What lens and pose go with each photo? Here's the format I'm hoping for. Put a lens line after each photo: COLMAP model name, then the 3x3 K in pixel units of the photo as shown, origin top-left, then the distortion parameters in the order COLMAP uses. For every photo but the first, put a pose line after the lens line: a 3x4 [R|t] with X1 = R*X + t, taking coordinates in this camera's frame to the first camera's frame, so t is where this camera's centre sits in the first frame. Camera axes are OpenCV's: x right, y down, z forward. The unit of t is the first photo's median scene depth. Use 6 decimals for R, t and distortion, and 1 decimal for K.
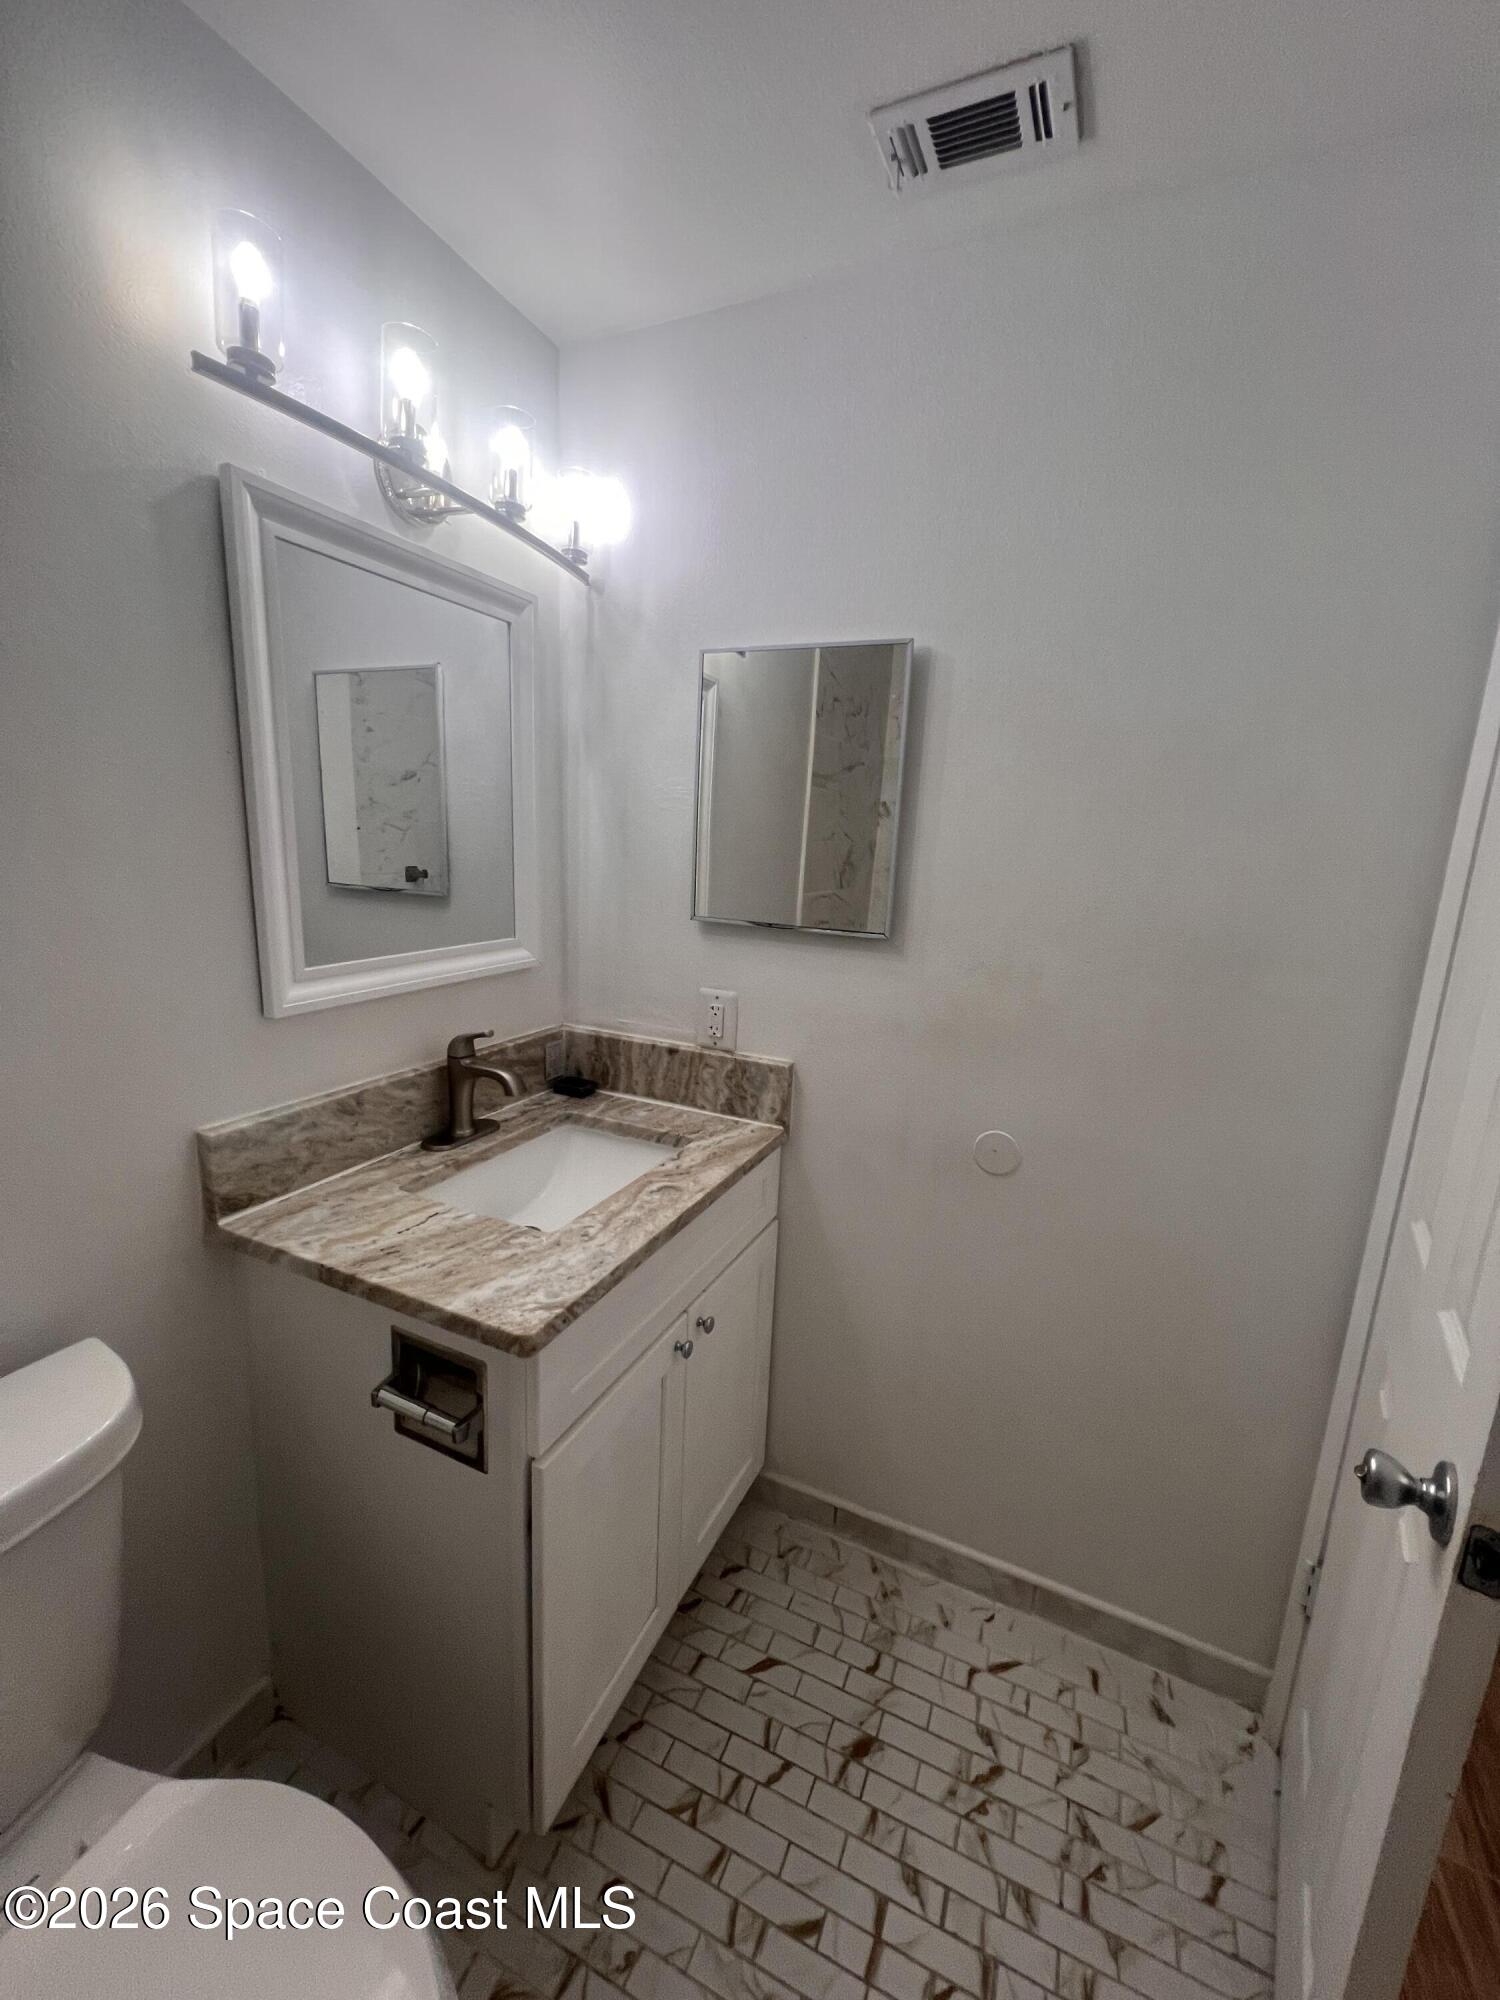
lens RADIAL K [[799.7, 0, 746.6], [0, 799.7, 996.9], [0, 0, 1]] dist [-0.002553, 0.001041]
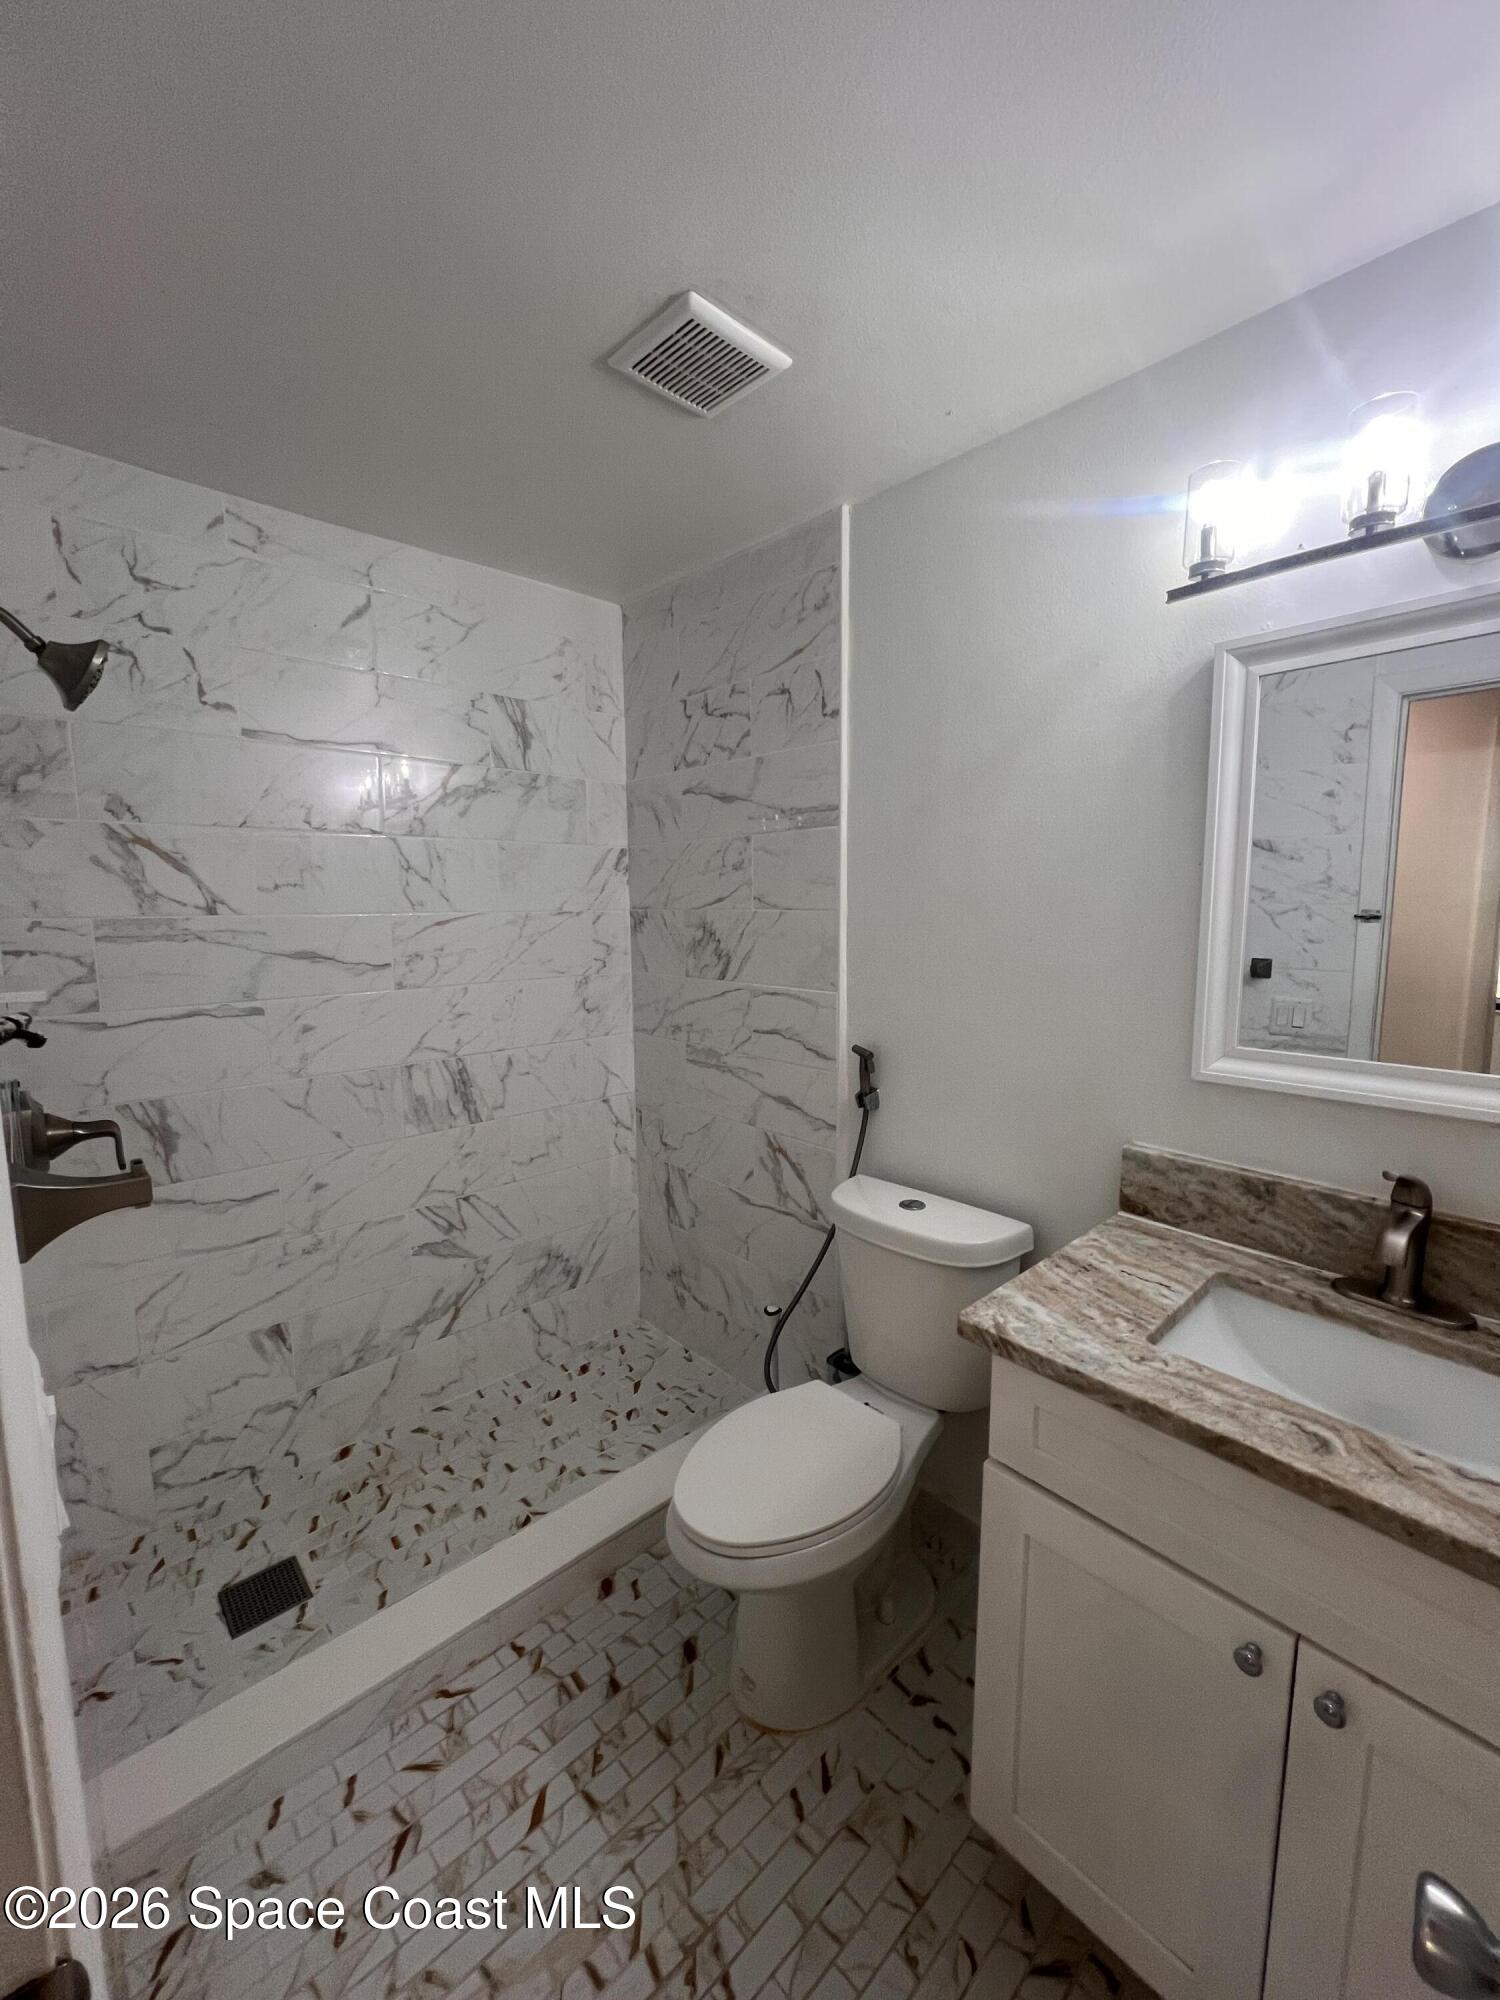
lens RADIAL K [[799.7, 0, 749.6], [0, 799.7, 997.9], [0, 0, 1]] dist [-0.002553, 0.001041]
pose [[-0.378925, 0.073824, -0.922478, 0.725602], [-0.195070, 0.968045, 0.157599, -0.144238], [0.904635, 0.239666, -0.352415, 0.767526]]
